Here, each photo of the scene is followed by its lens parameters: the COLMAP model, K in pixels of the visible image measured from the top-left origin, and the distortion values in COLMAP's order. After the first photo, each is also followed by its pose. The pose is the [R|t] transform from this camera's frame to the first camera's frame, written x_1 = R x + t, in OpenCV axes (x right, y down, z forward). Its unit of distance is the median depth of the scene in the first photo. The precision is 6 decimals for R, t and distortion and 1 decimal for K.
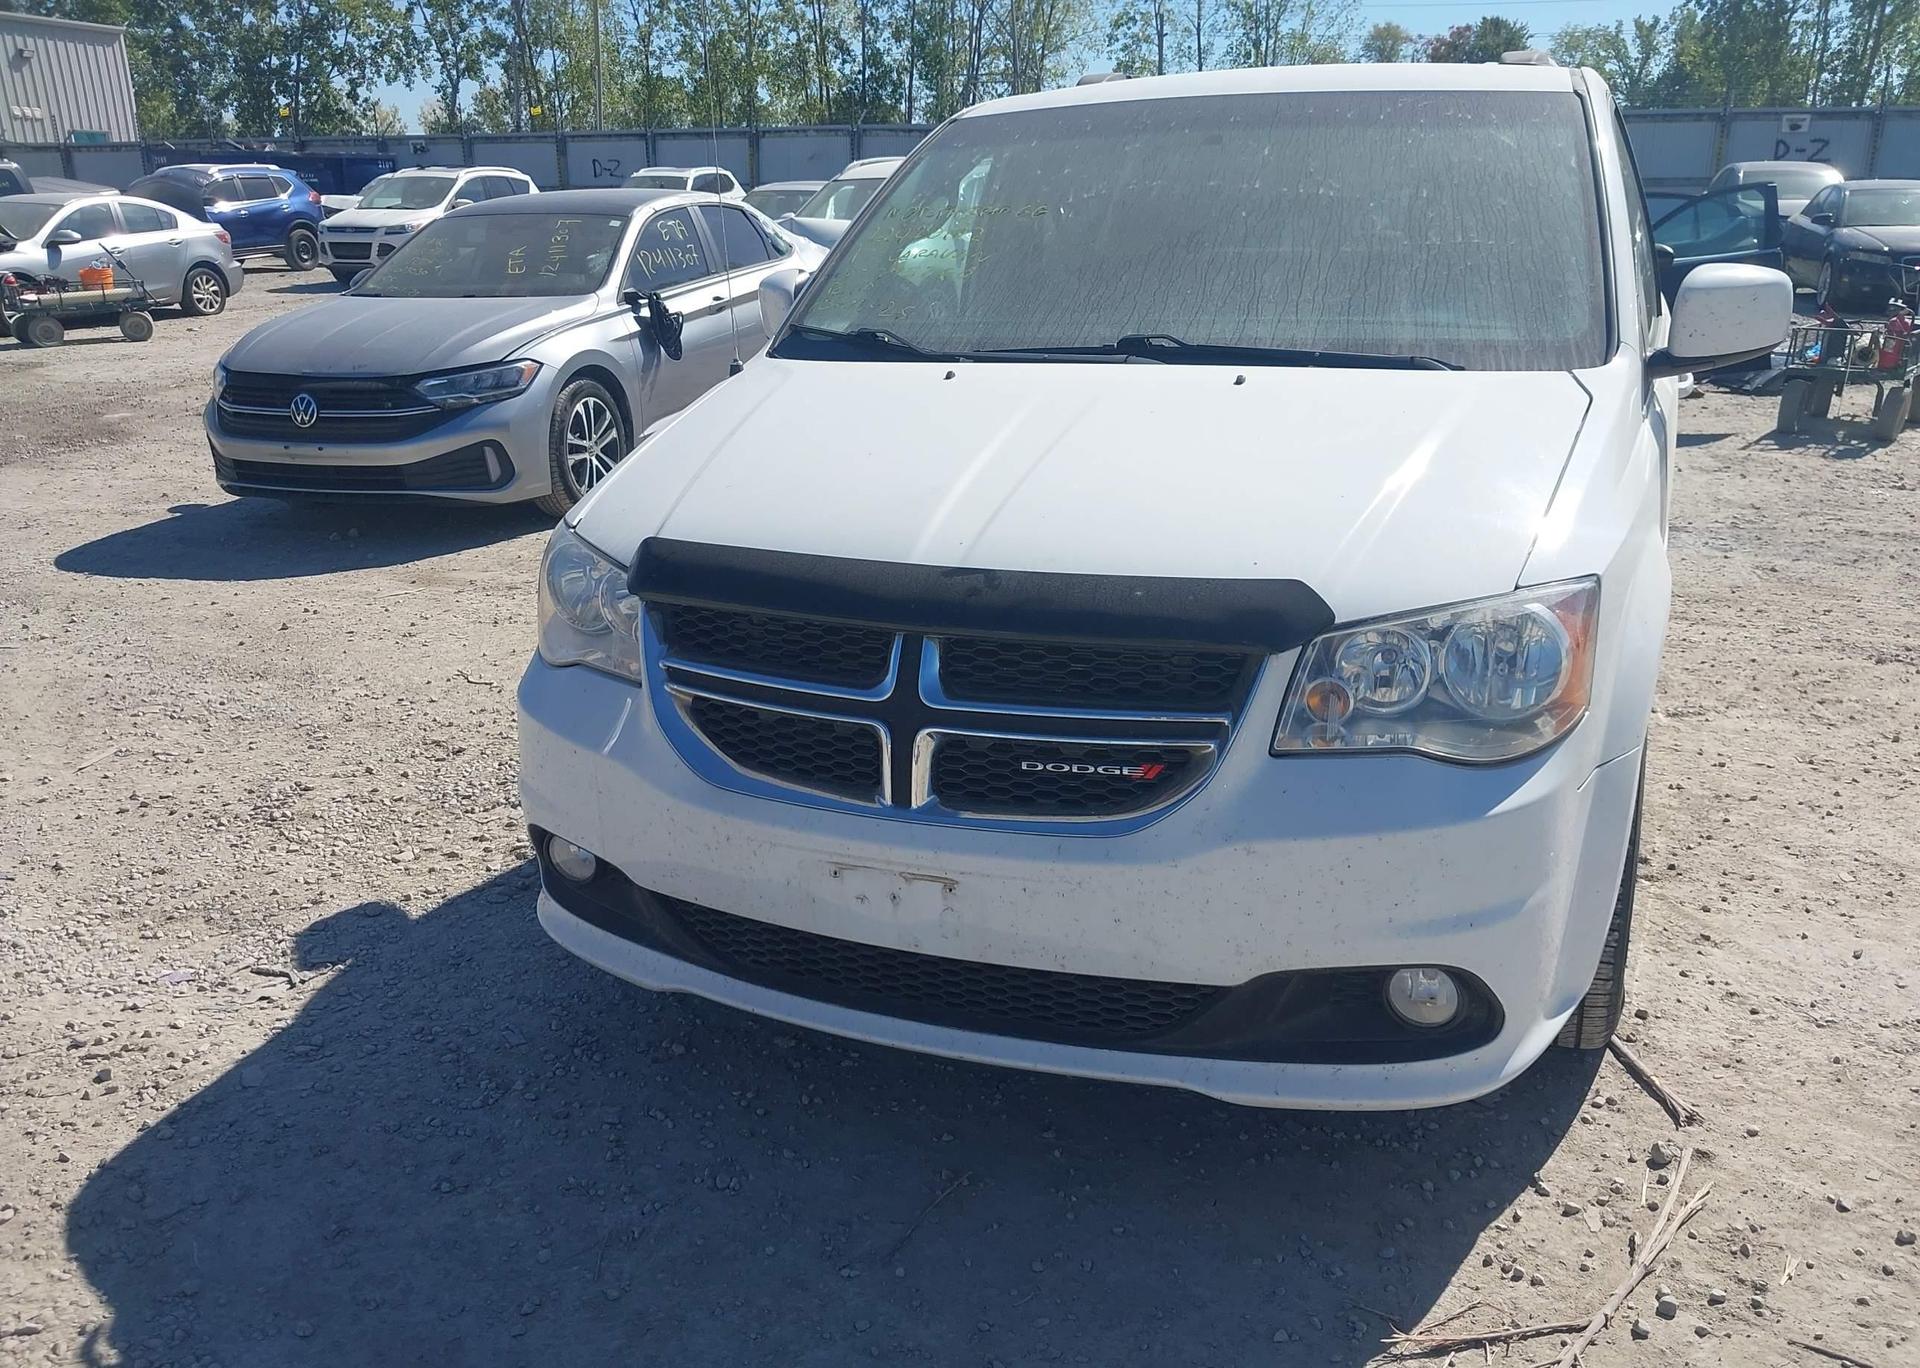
lens RADIAL K [[1587.7, 0, 932.3], [0, 1587.7, 677.5], [0, 0, 1]] dist [-0.005489, 0.010707]
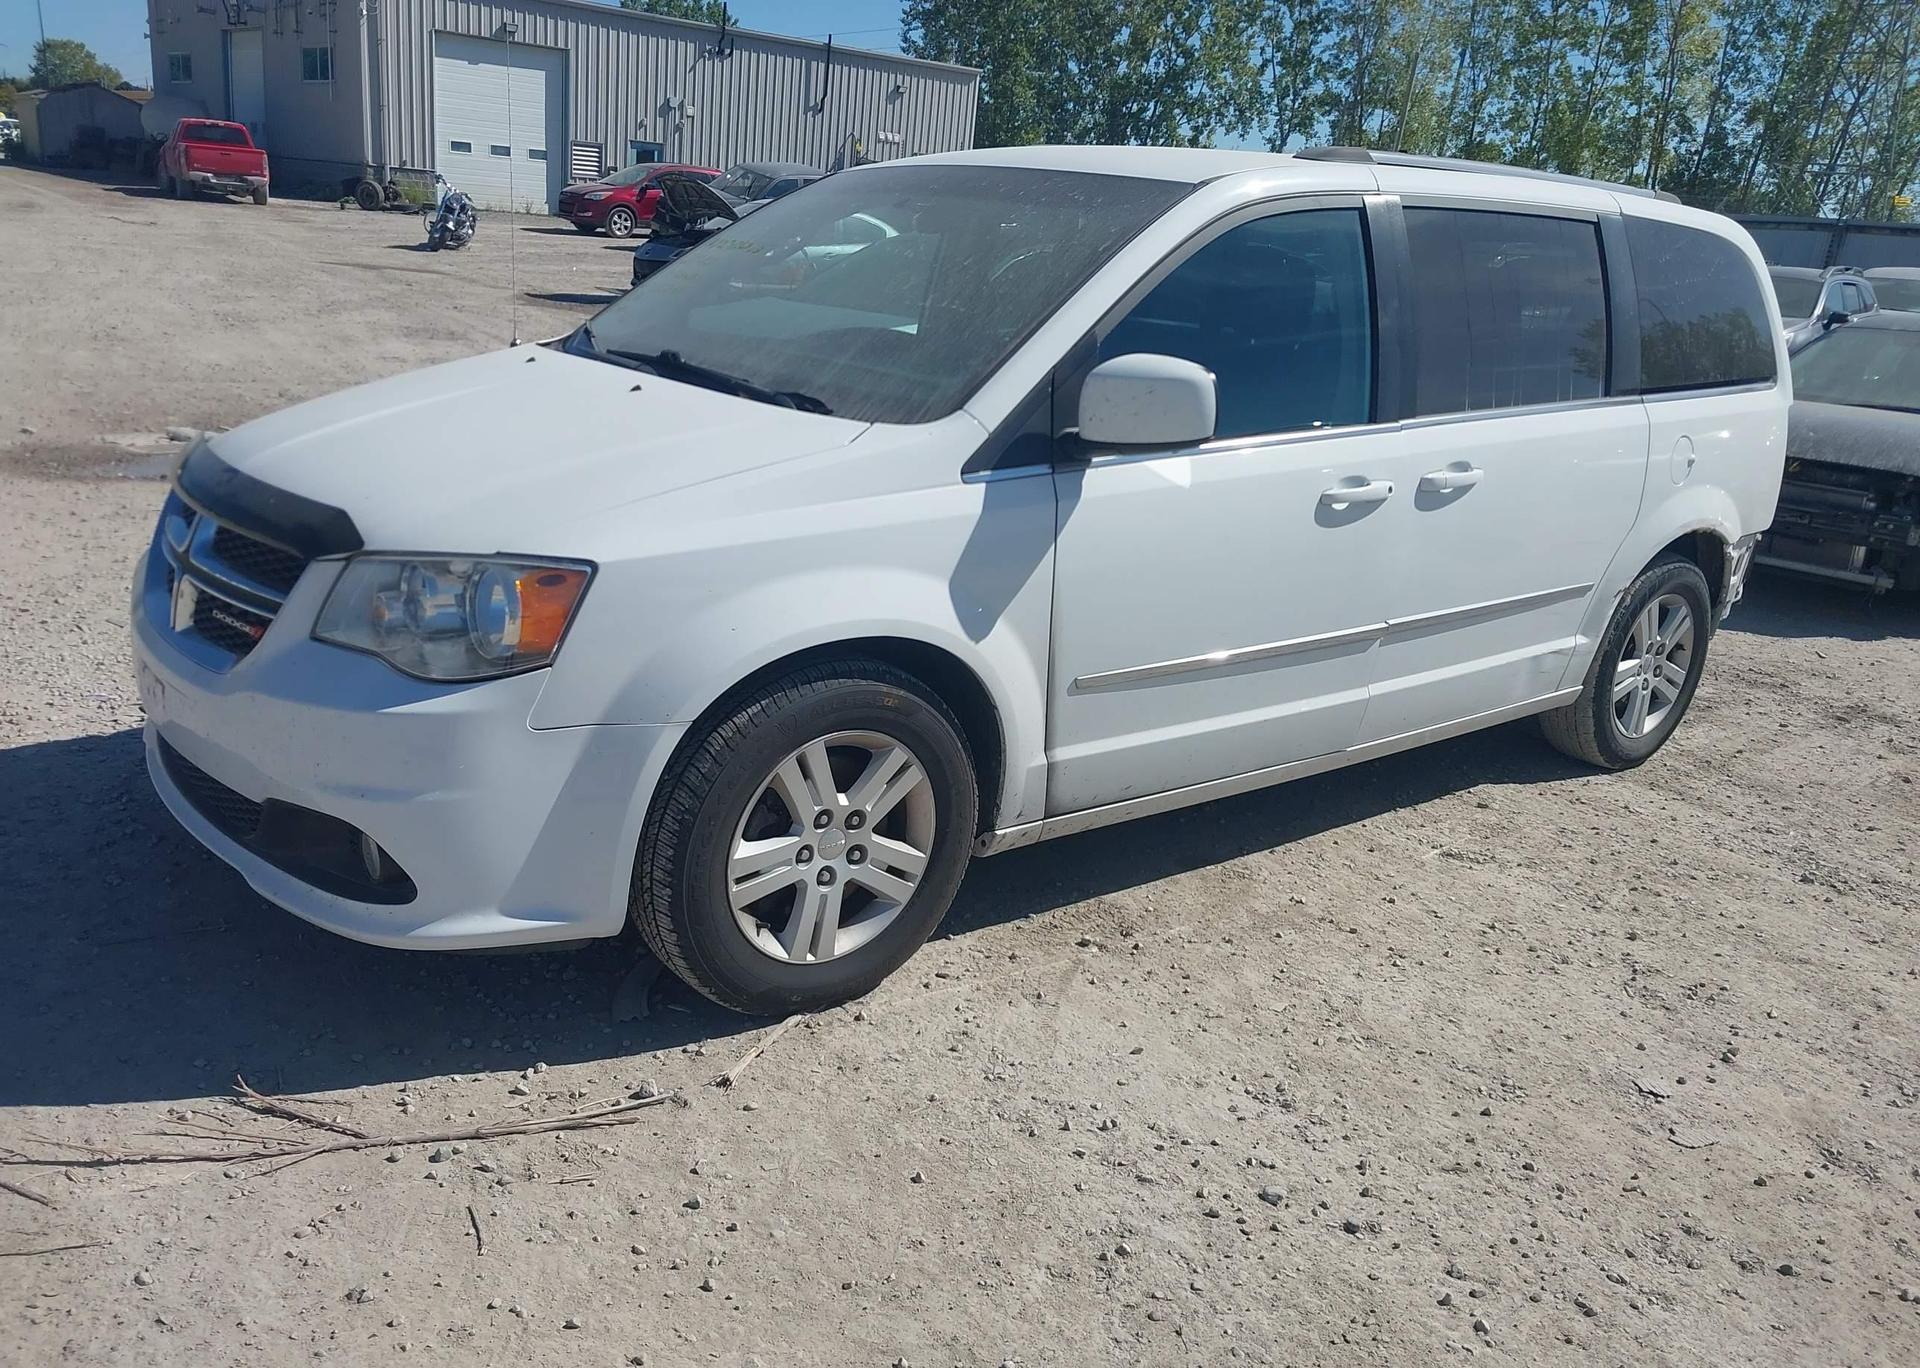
lens RADIAL K [[1569.6, 0, 1004.7], [0, 1569.6, 685.8], [0, 0, 1]] dist [-0.002001, -0.001146]
pose [[0.867053, 0.219420, -0.447297, 0.236216], [-0.230347, 0.972627, 0.030608, -0.015565], [0.441769, 0.076495, 0.893861, 0.017790]]
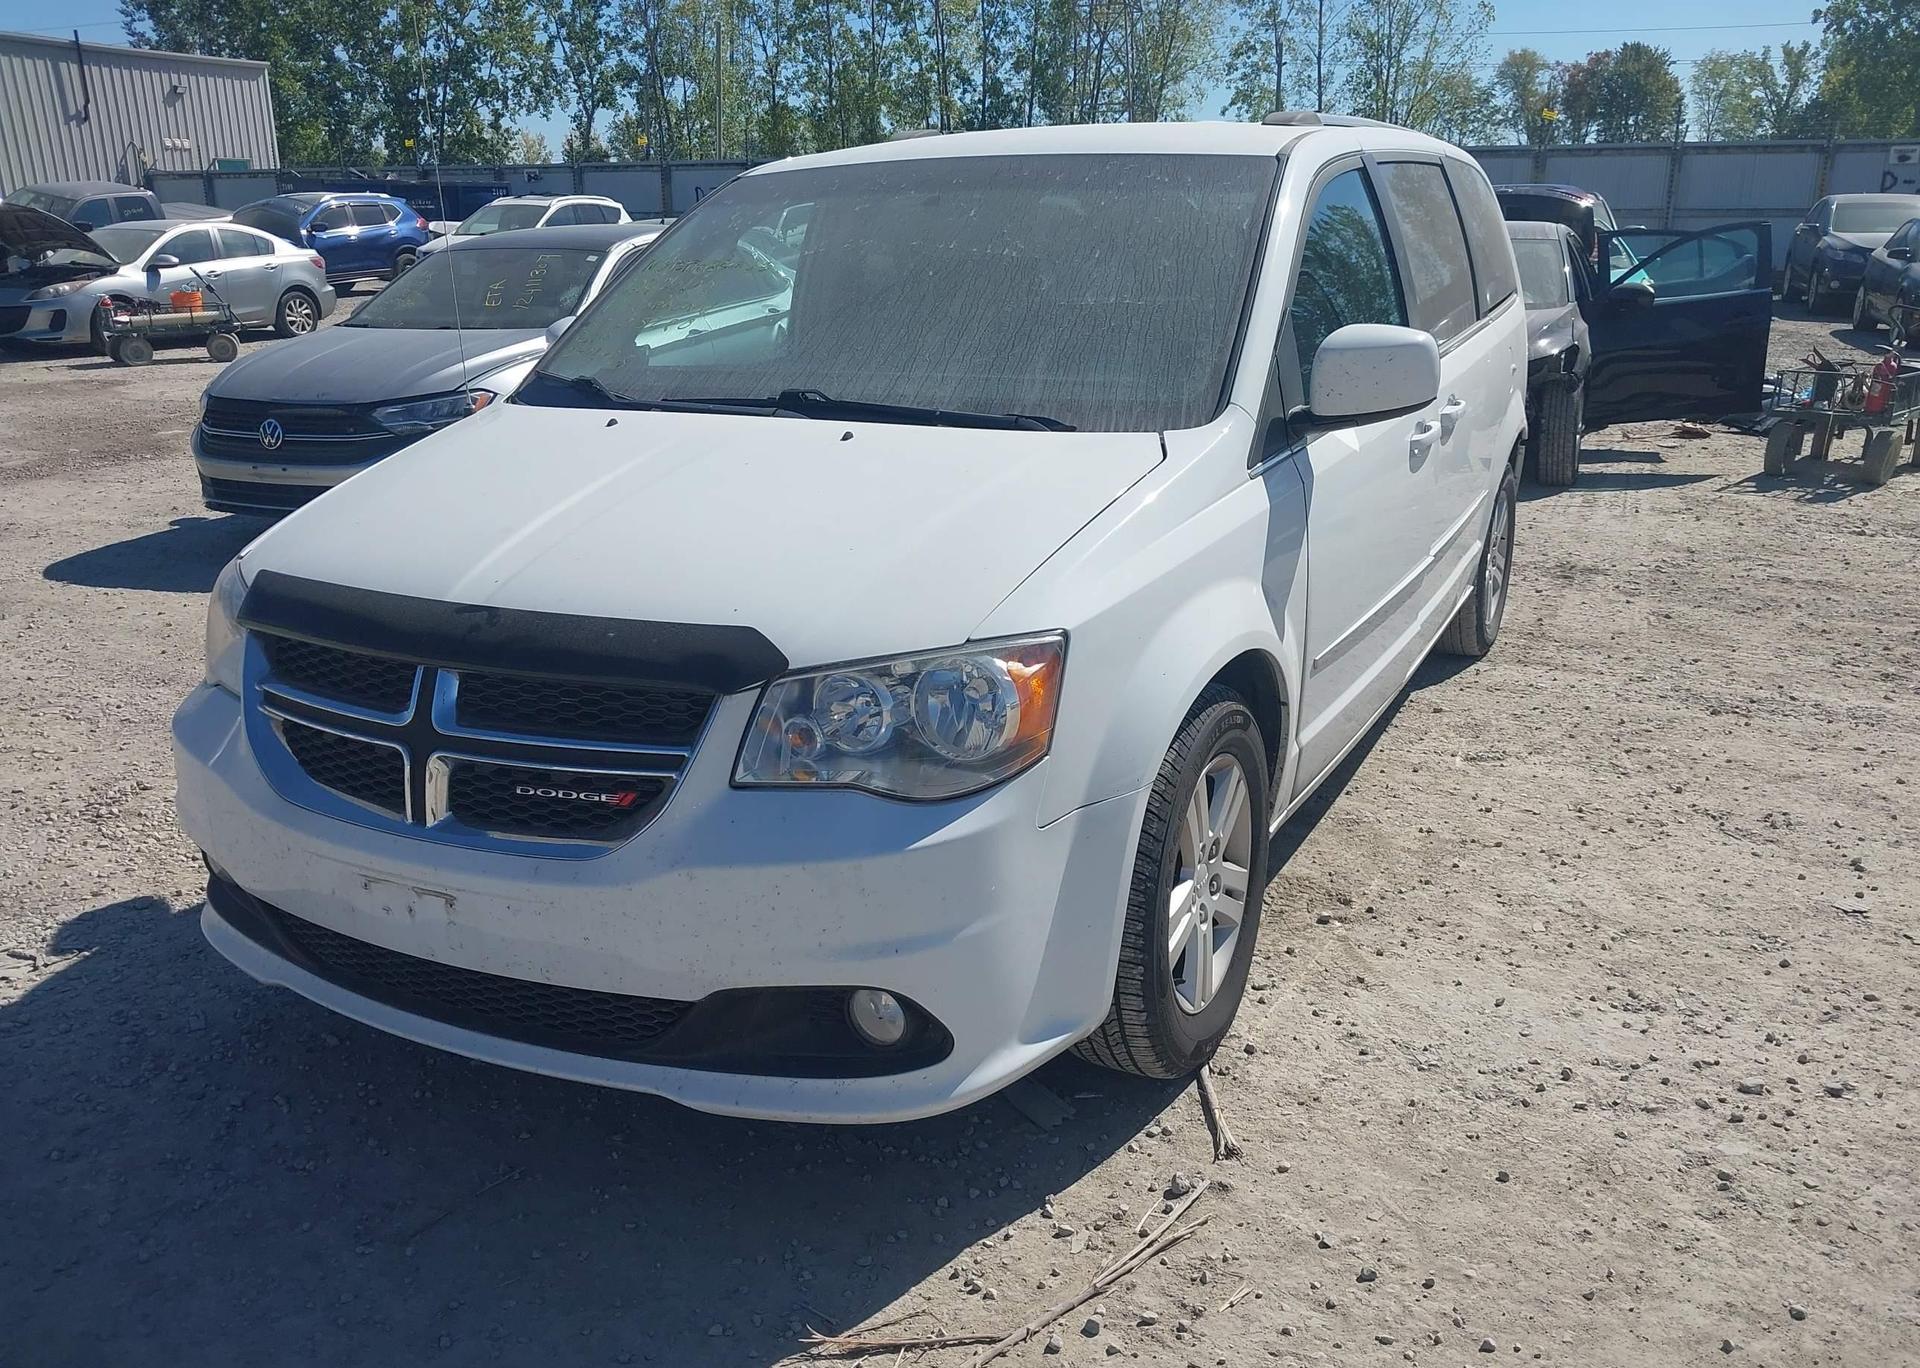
lens RADIAL K [[1583.7, 0, 957.0], [0, 1583.7, 645.3], [0, 0, 1]] dist [-0.003381, 0.001851]
pose [[0.996542, 0.025205, -0.079179, 0.081539], [-0.027637, 0.999175, -0.029760, -0.003662], [0.078363, 0.031845, 0.996416, -0.012049]]
